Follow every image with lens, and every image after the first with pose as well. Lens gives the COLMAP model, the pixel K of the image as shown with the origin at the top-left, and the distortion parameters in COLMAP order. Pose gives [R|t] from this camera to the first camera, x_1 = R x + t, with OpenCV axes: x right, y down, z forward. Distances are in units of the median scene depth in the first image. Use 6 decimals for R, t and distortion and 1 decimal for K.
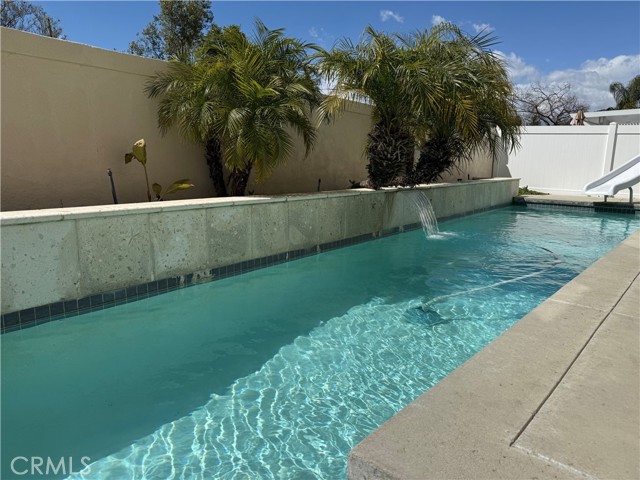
lens RADIAL K [[444.1, 0, 320.1], [0, 444.1, 239.9], [0, 0, 1]] dist [0.007080, 0.001024]
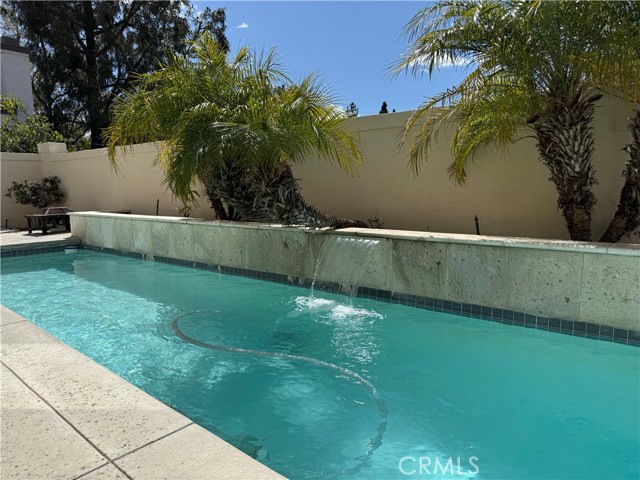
lens RADIAL K [[444.1, 0, 320.0], [0, 444.1, 240.3], [0, 0, 1]] dist [0.007080, 0.001024]
pose [[-0.004174, 0.097229, -0.995253, 1.233113], [-0.167179, 0.981187, 0.096556, -0.225422], [0.985918, 0.166788, 0.012160, 1.326469]]
